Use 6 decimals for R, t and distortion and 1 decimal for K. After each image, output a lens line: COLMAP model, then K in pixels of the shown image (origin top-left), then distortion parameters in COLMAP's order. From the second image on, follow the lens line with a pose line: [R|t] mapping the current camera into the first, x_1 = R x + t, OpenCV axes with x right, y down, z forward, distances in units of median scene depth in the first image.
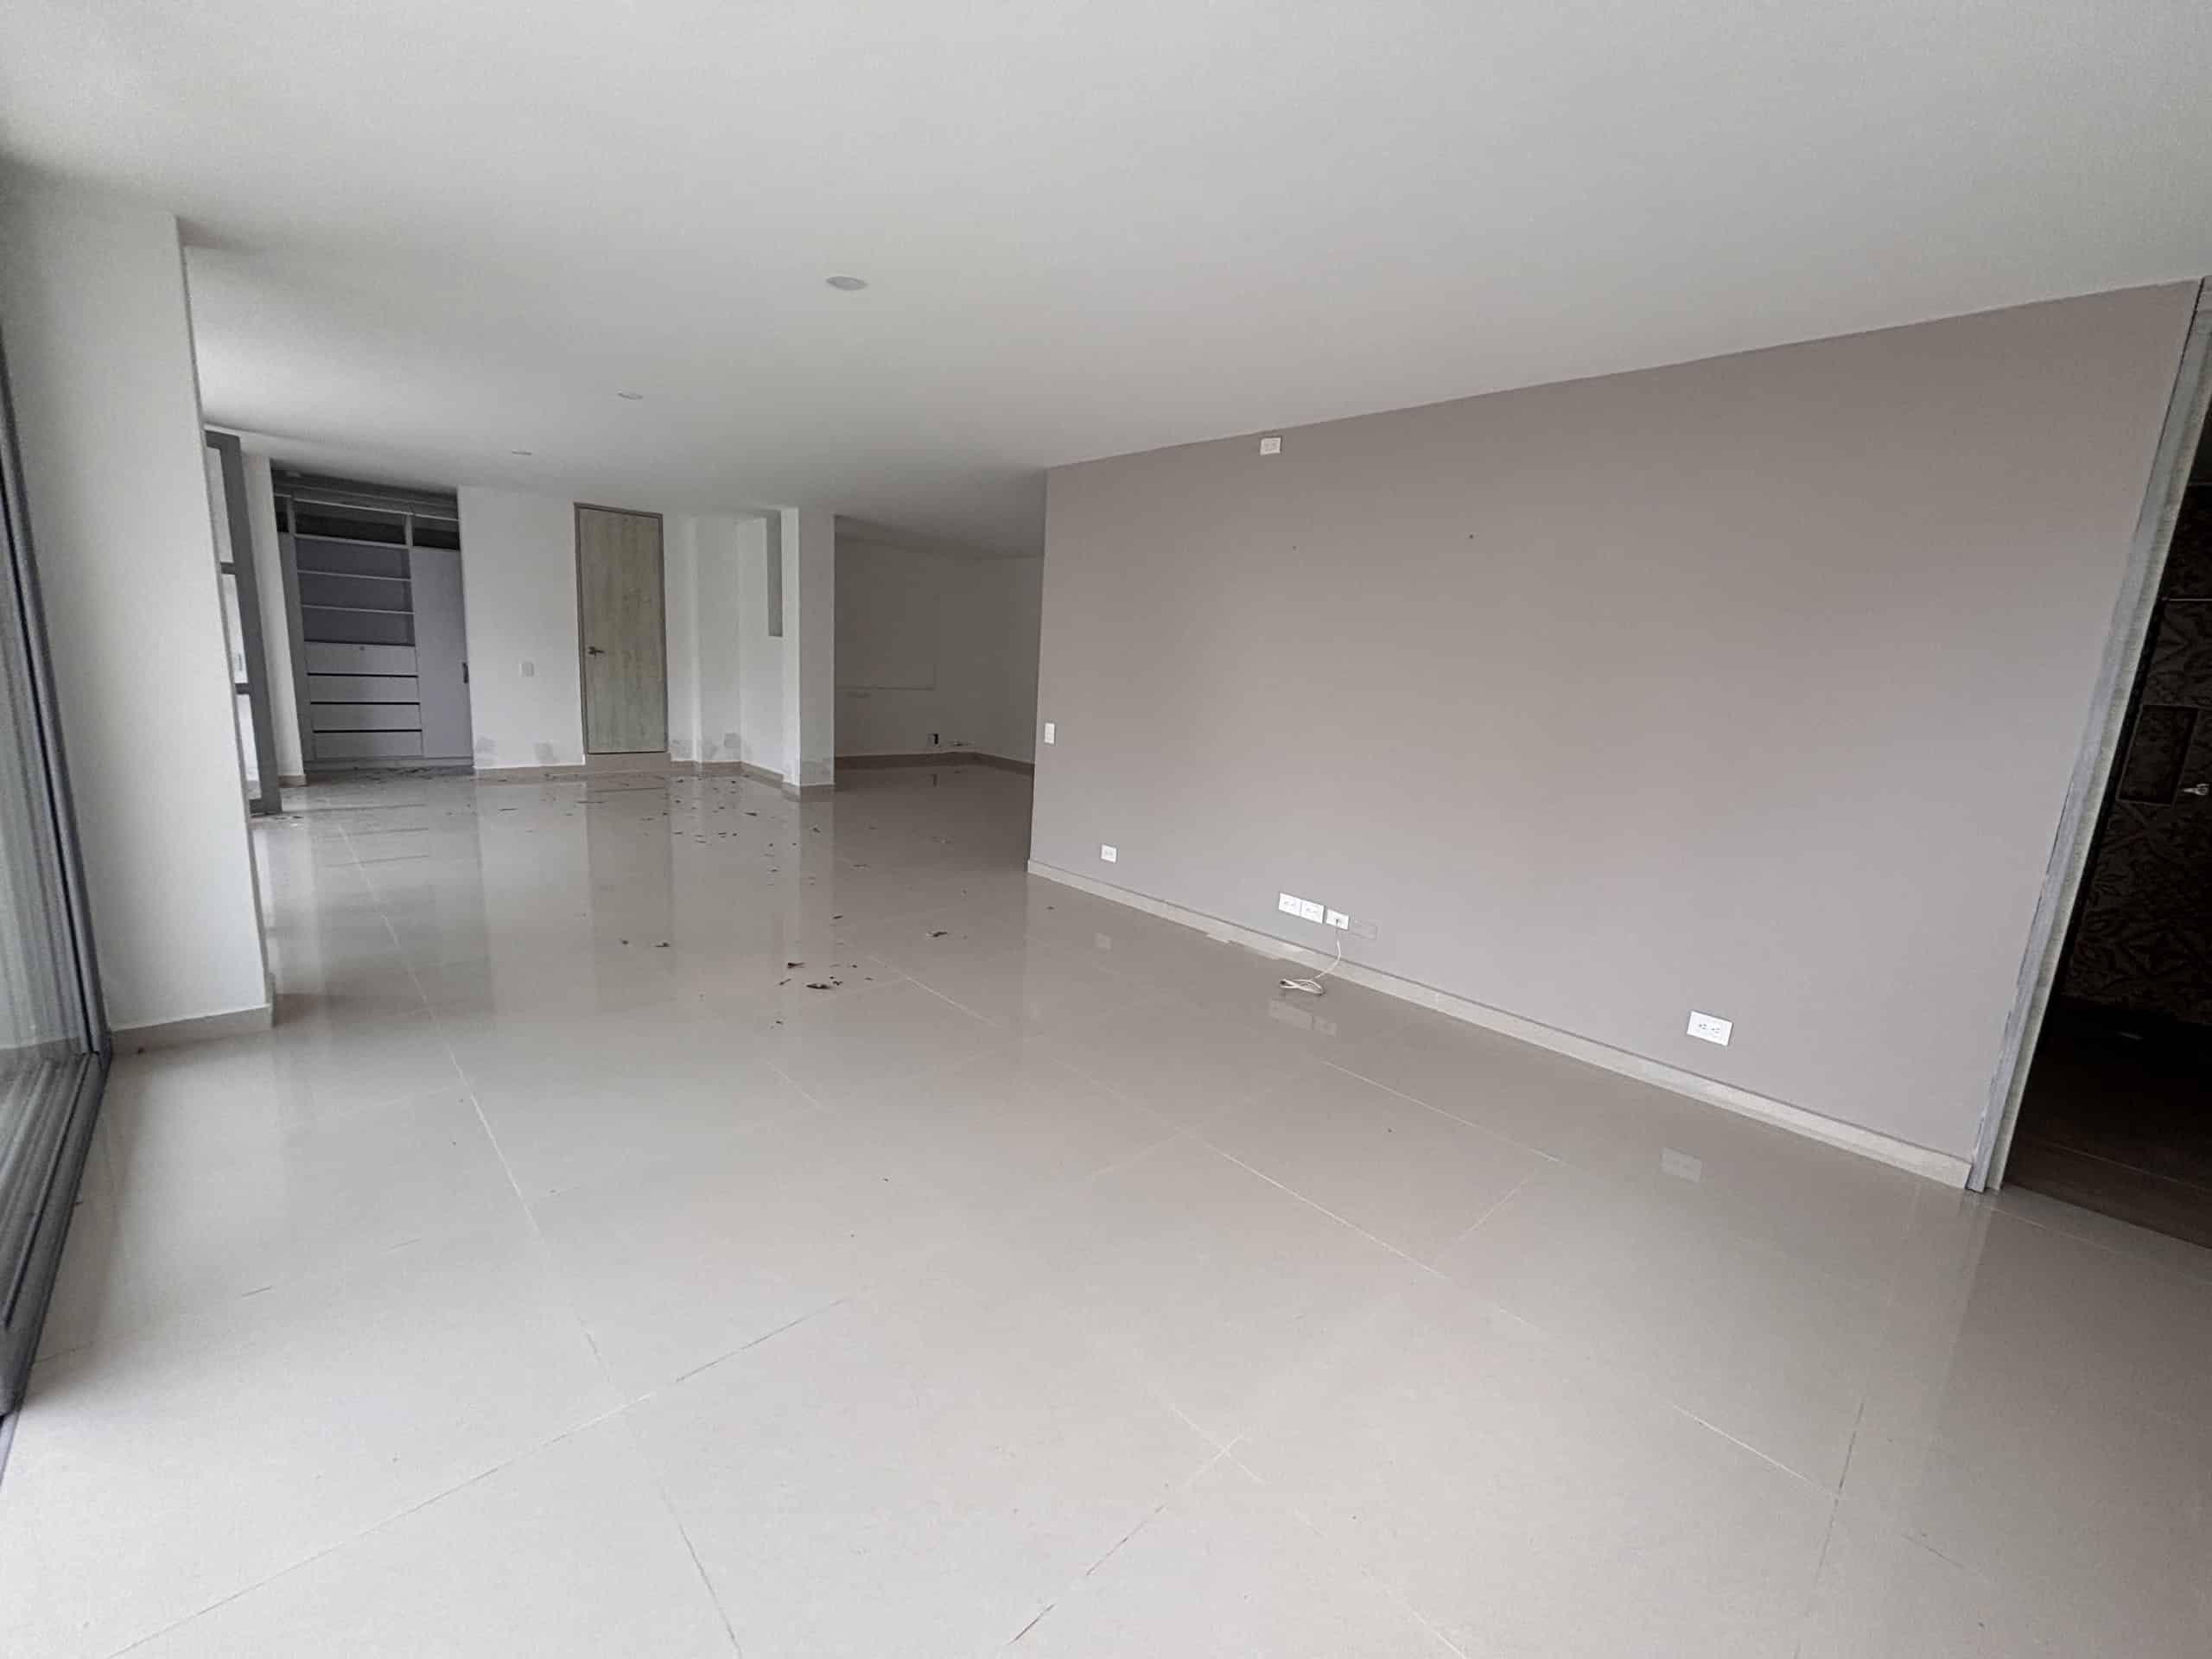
lens RADIAL K [[887.4, 0, 1106.0], [0, 887.4, 829.5], [0, 0, 1]] dist [-0.004073, -0.000363]
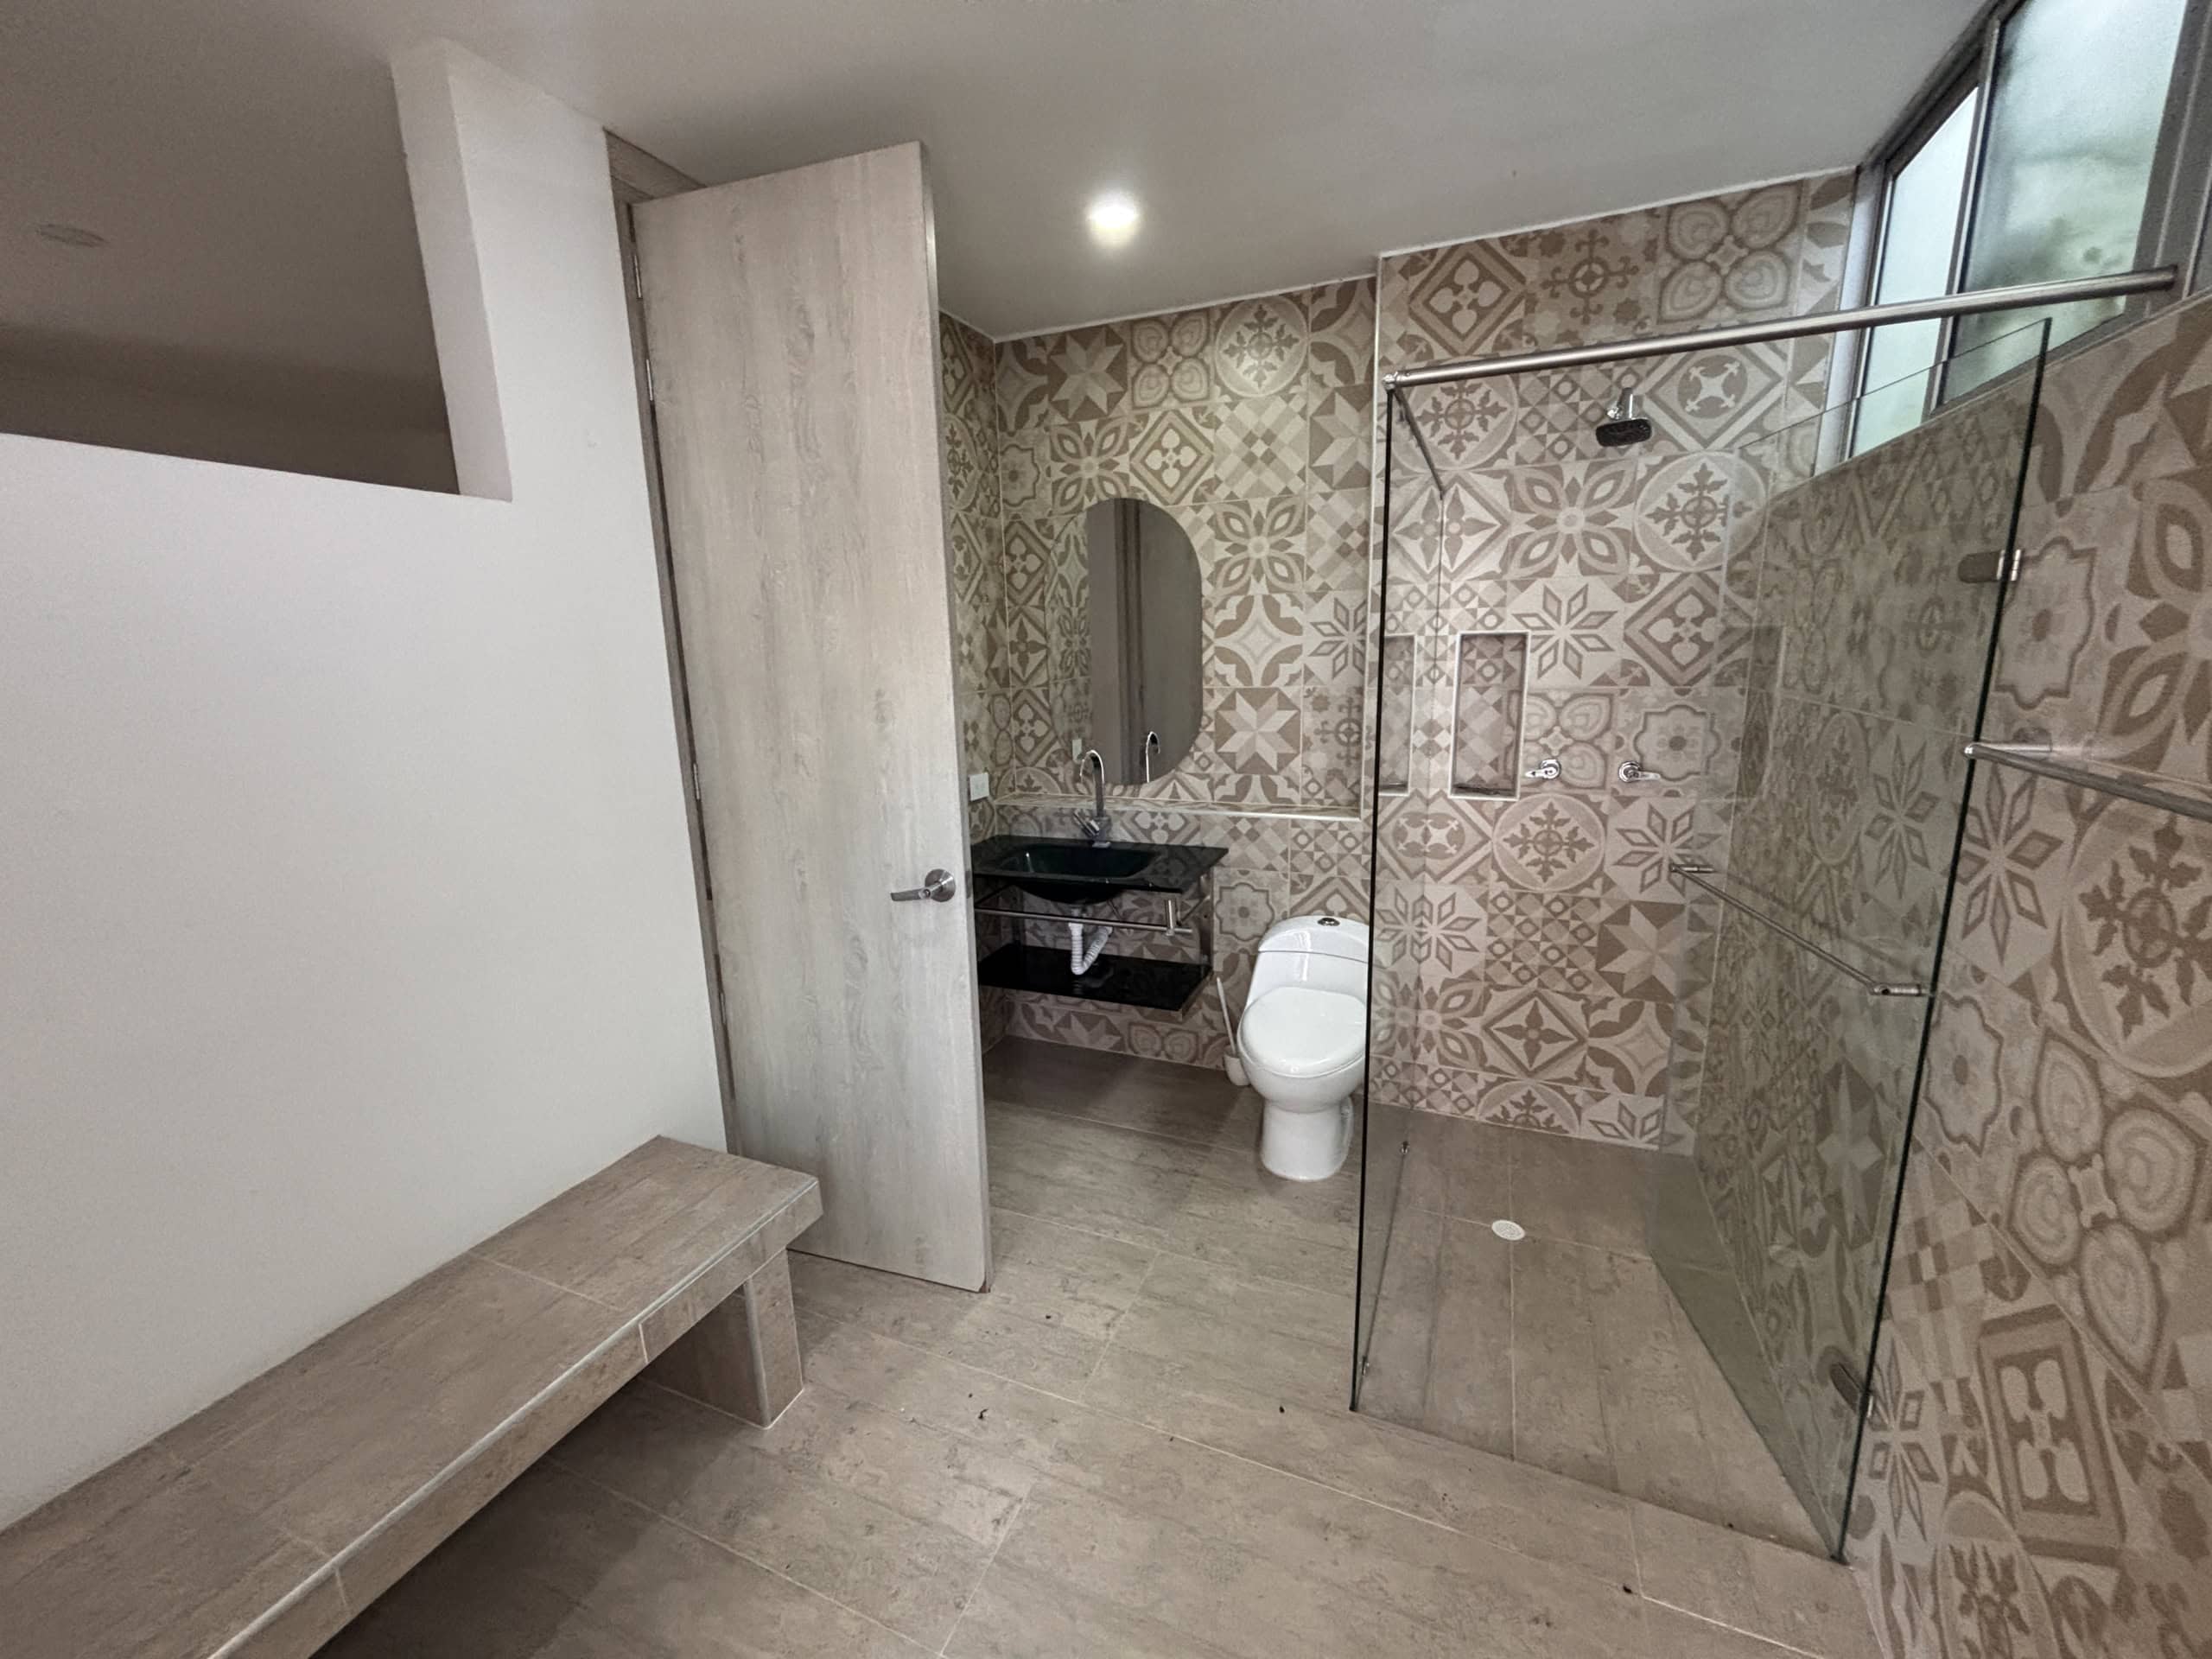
lens RADIAL K [[887.4, 0, 1106.0], [0, 887.4, 829.5], [0, 0, 1]] dist [-0.004073, -0.000363]
pose [[0.922576, -0.160358, 0.350912, 0.726875], [0.151400, 0.987050, 0.053016, -0.079765], [-0.354869, 0.004216, 0.934907, 0.528395]]
